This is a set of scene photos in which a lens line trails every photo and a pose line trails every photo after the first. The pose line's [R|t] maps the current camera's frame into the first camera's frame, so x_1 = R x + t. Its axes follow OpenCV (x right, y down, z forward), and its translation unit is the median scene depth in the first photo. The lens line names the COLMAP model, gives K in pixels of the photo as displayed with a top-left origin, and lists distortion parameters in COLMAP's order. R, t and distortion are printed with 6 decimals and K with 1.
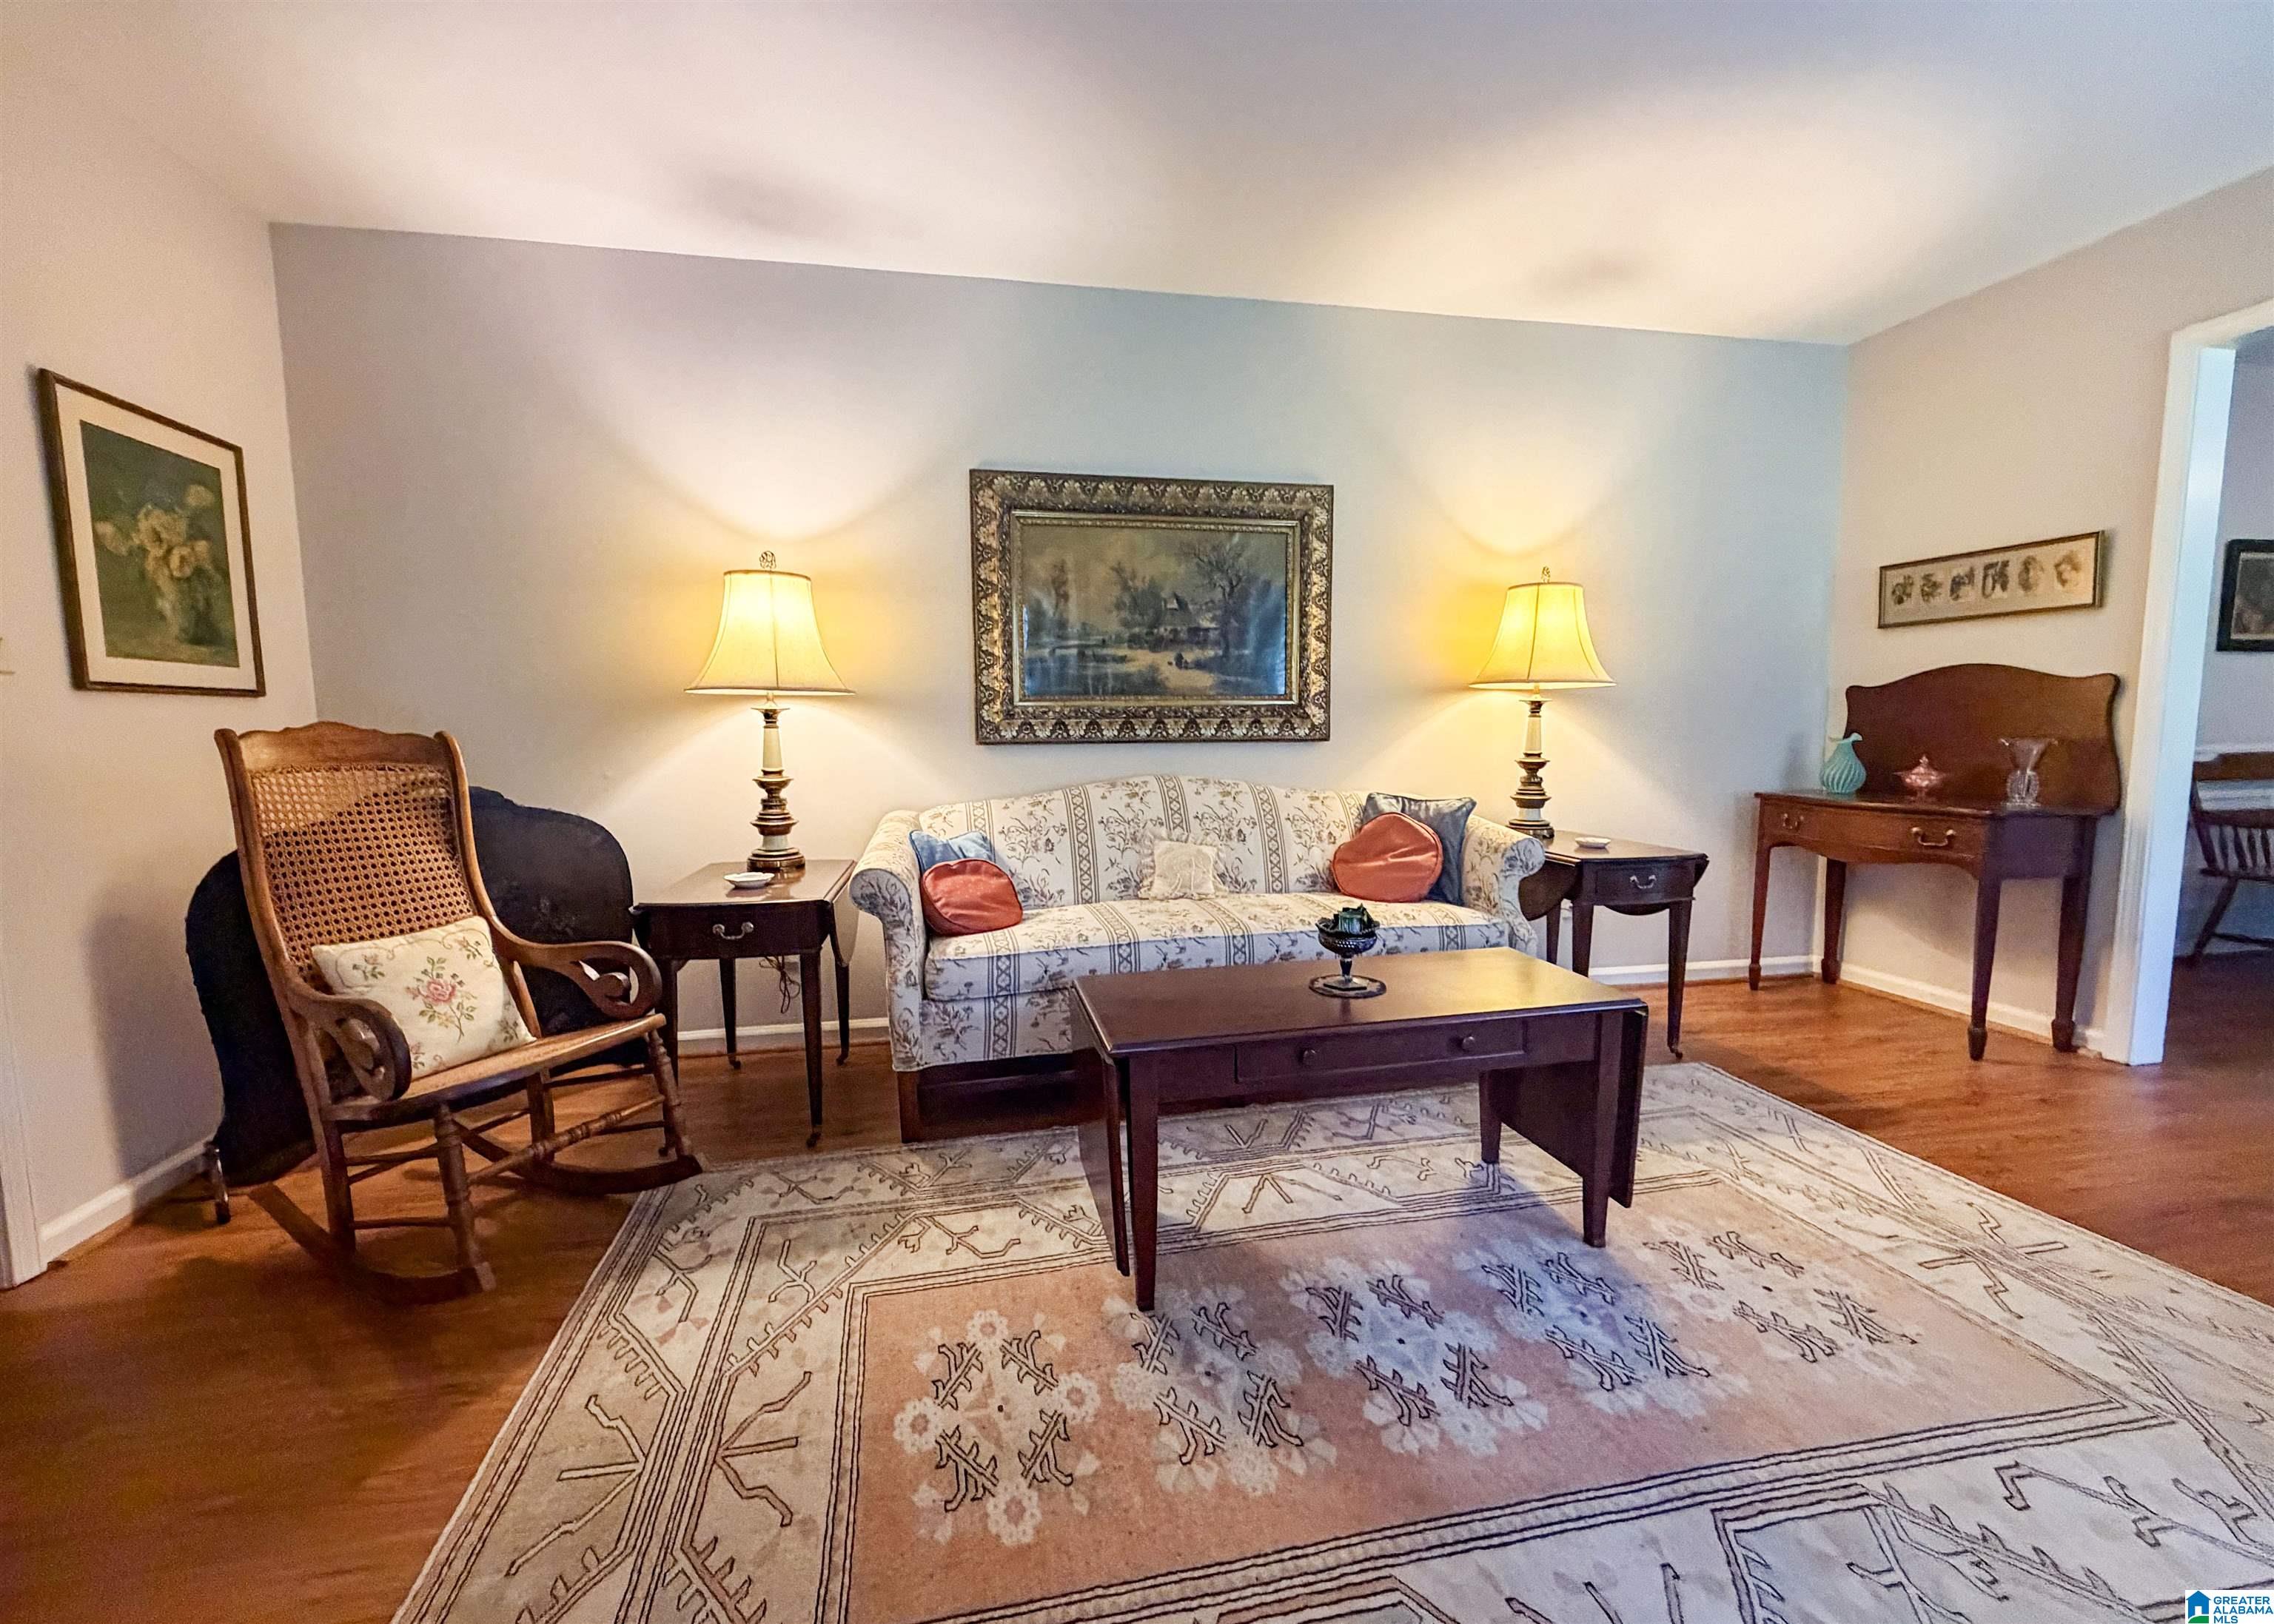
lens RADIAL K [[951.6, 0, 1124.7], [0, 951.6, 816.1], [0, 0, 1]] dist [-0.002629, -0.000269]
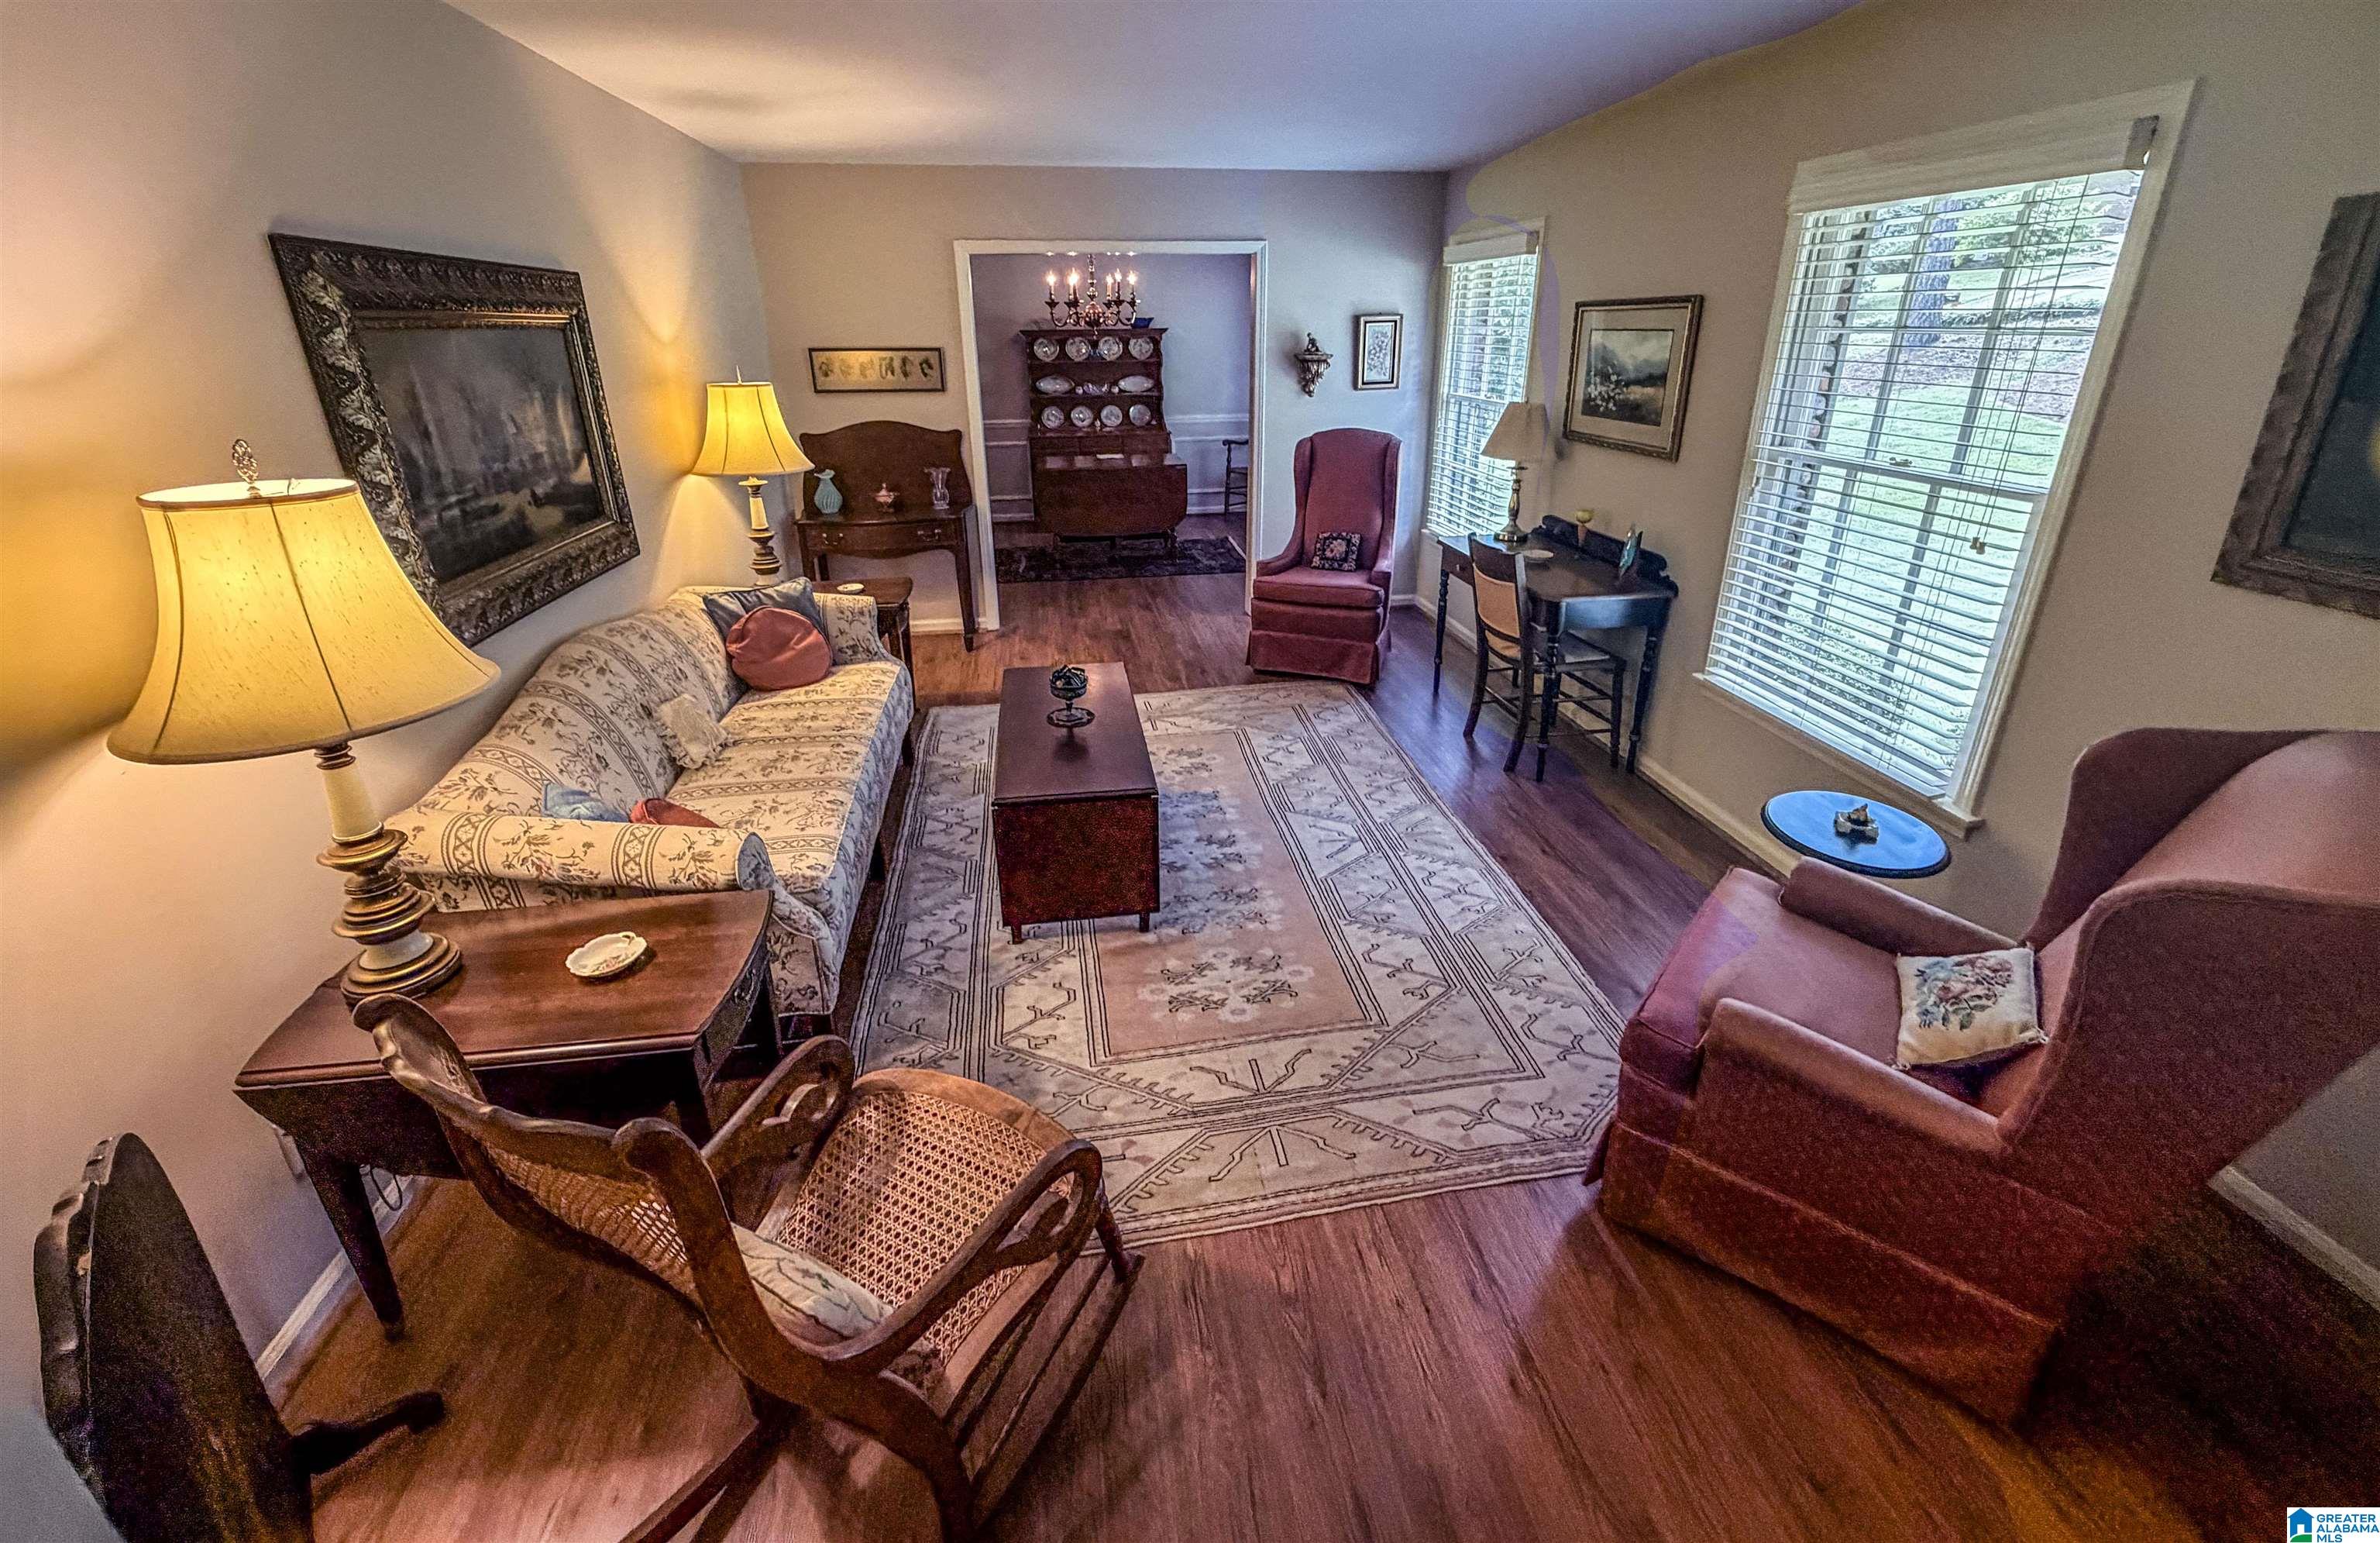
lens RADIAL K [[938.5, 0, 1207.3], [0, 938.5, 671.4], [0, 0, 1]] dist [0.000311, -0.000018]
pose [[0.020664, -0.334146, 0.942295, -0.848426], [0.090739, 0.939233, 0.331070, -0.275945], [-0.995660, 0.078662, 0.049729, 0.474668]]
